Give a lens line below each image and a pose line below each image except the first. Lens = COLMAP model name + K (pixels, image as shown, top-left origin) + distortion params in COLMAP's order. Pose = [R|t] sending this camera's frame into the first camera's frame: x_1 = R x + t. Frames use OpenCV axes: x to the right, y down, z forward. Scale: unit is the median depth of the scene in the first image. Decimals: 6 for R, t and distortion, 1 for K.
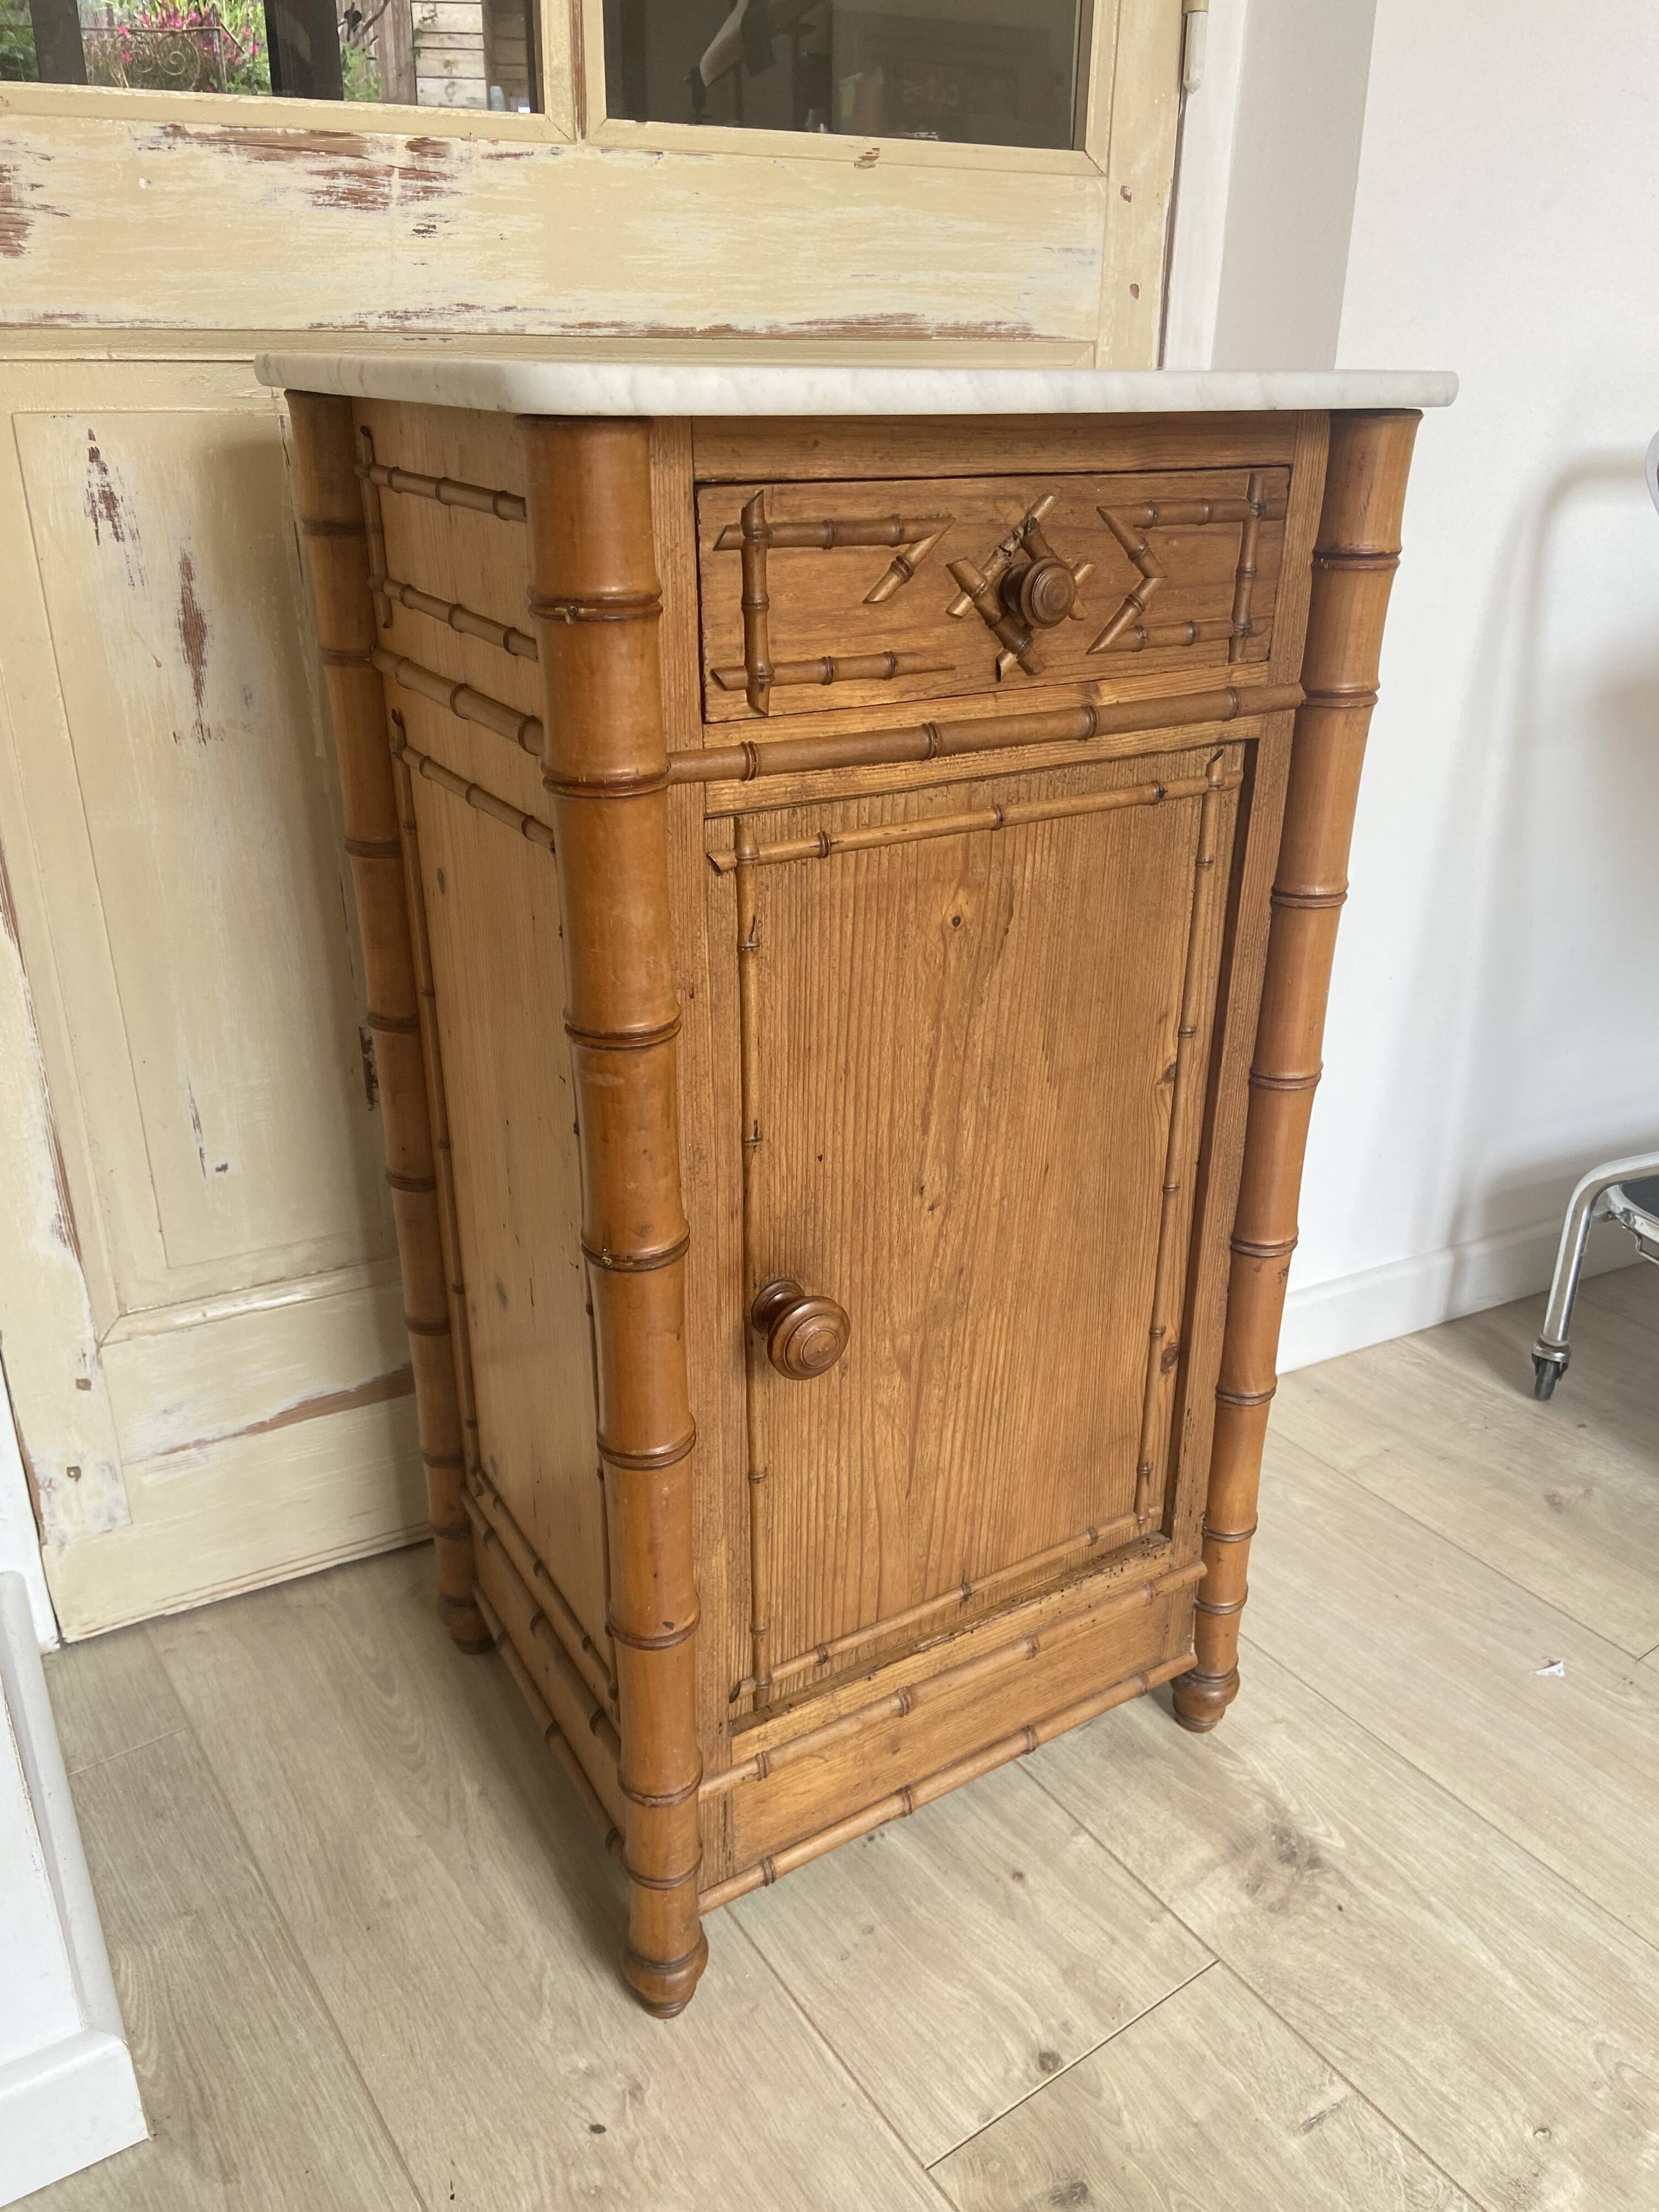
lens RADIAL K [[1651.6, 0, 847.5], [0, 1651.6, 1097.7], [0, 0, 1]] dist [0.137511, -0.180632]
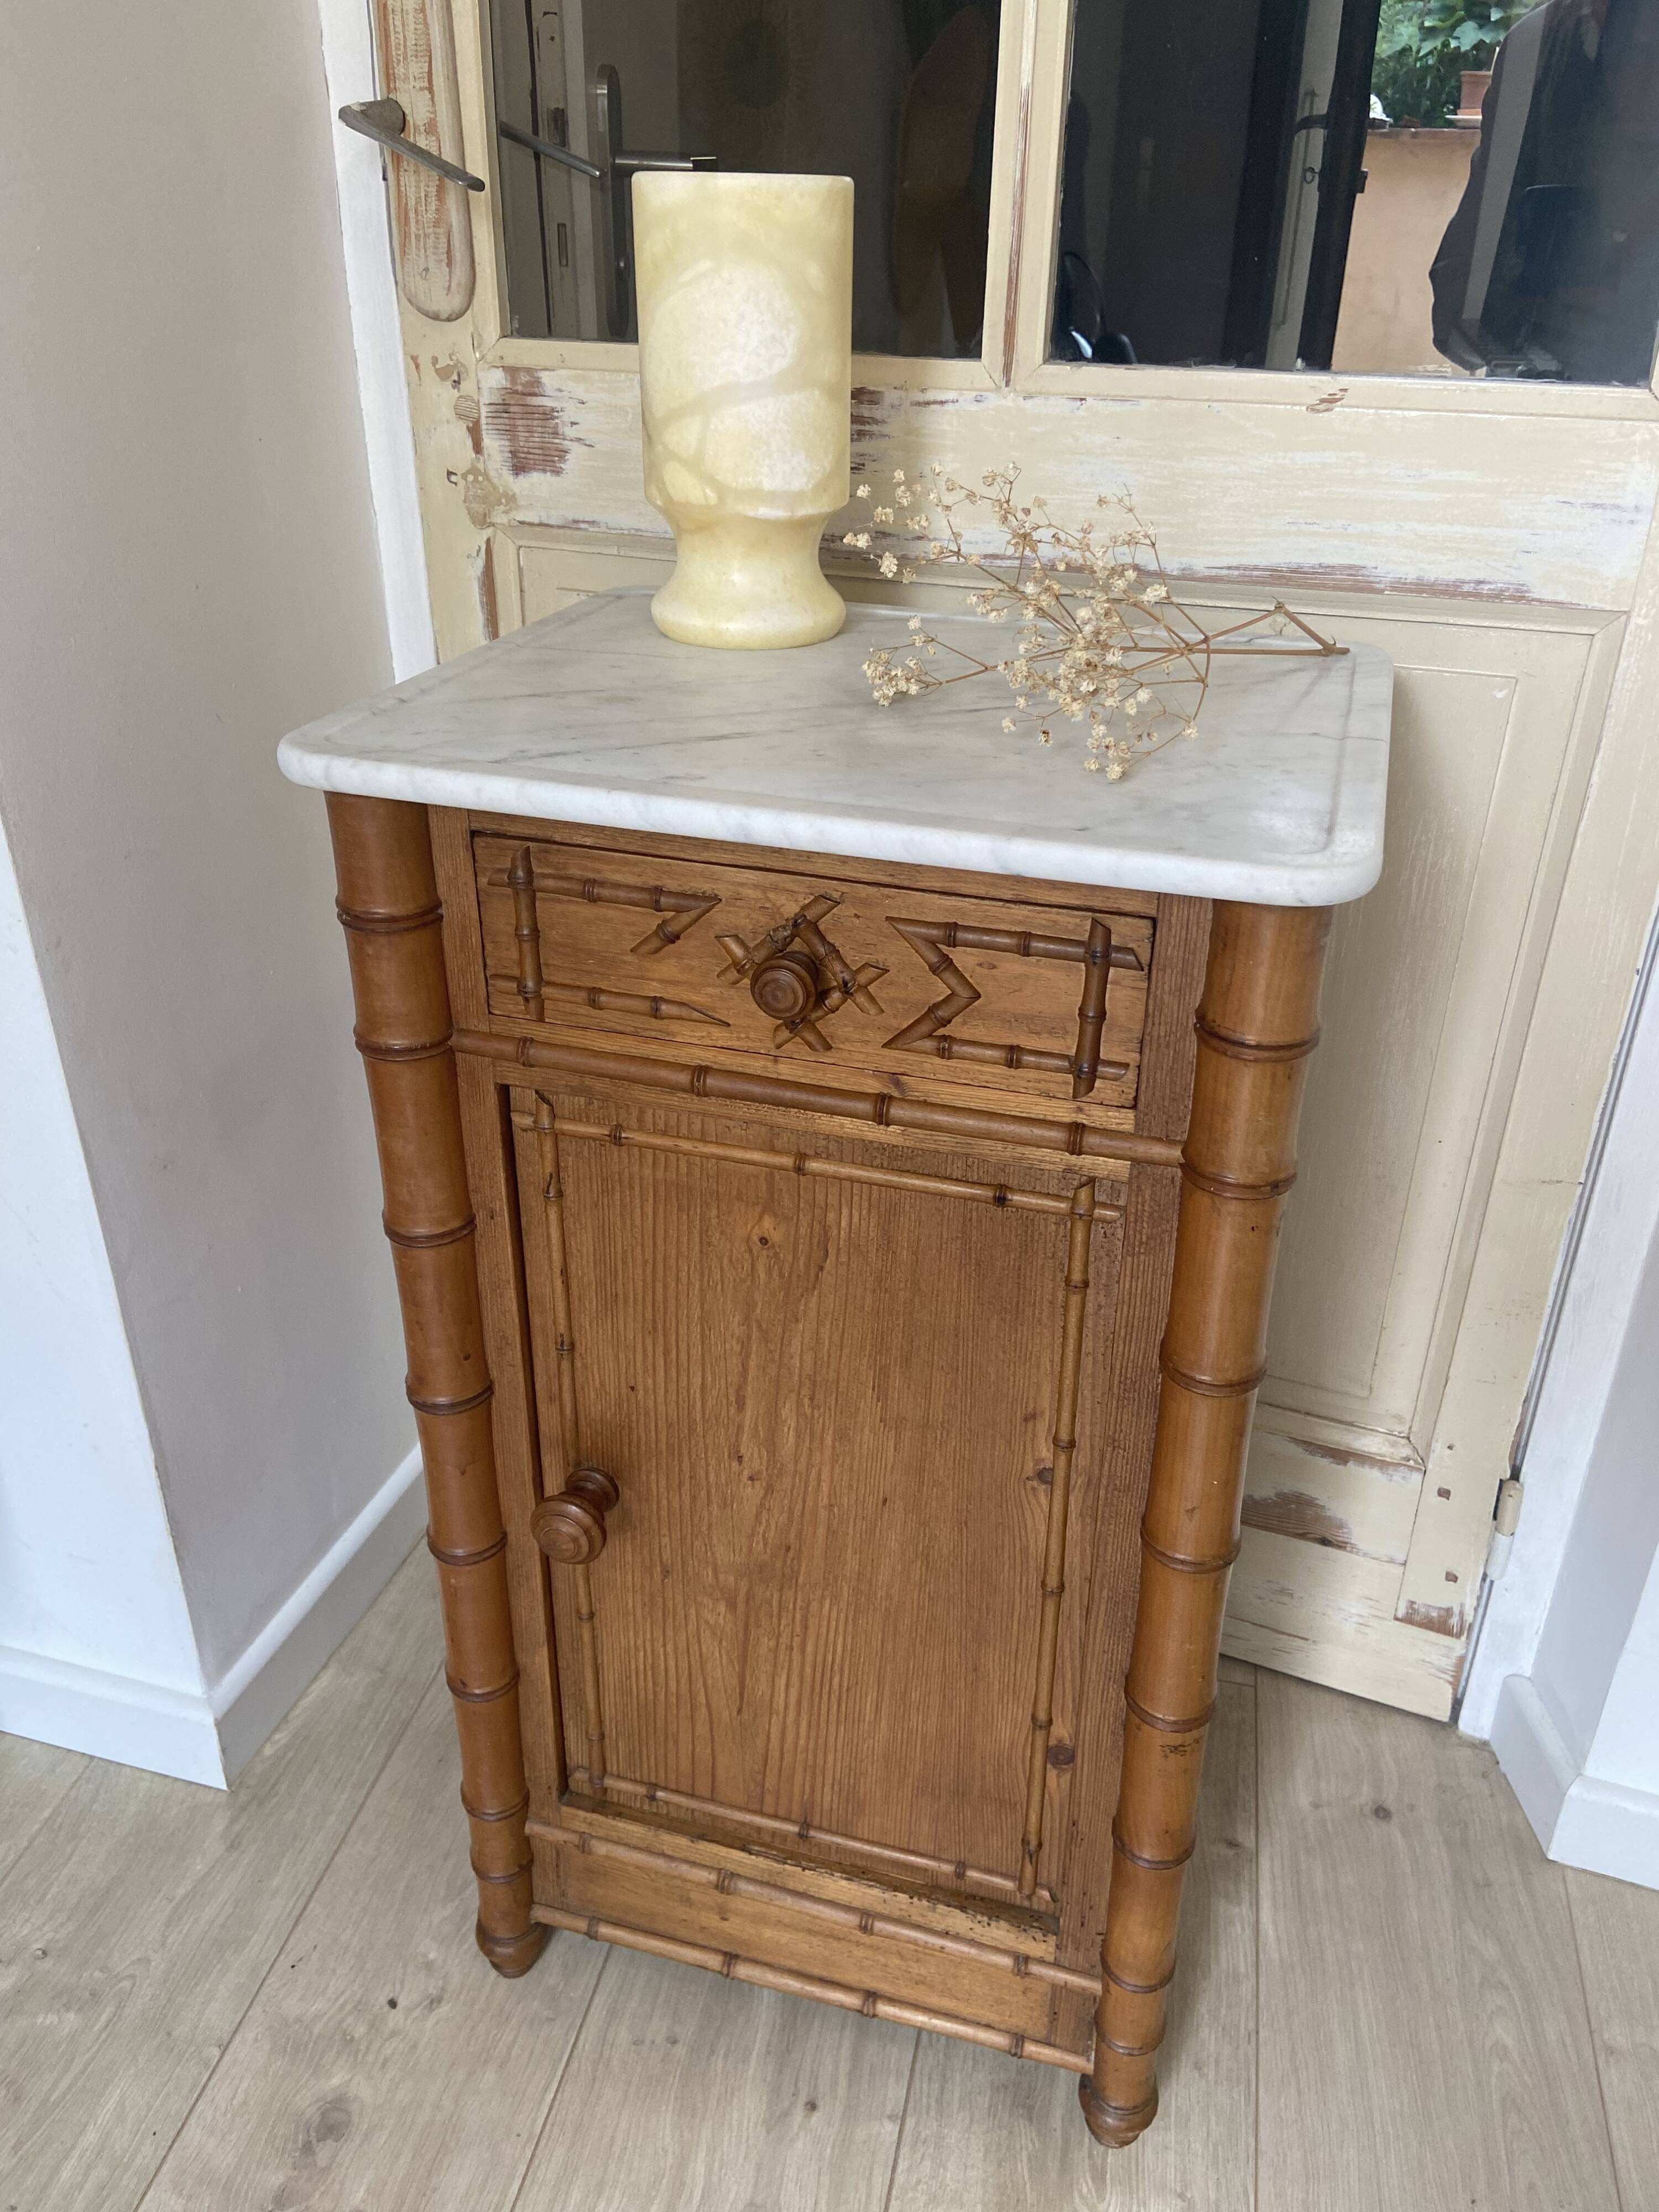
lens RADIAL K [[1648.7, 0, 858.0], [0, 1648.7, 1089.4], [0, 0, 1]] dist [0.134547, -0.174673]
pose [[0.675998, 0.344171, -0.651593, 0.621881], [-0.307470, 0.935318, 0.175048, -0.328659], [0.669693, 0.082013, 0.738095, 0.225979]]
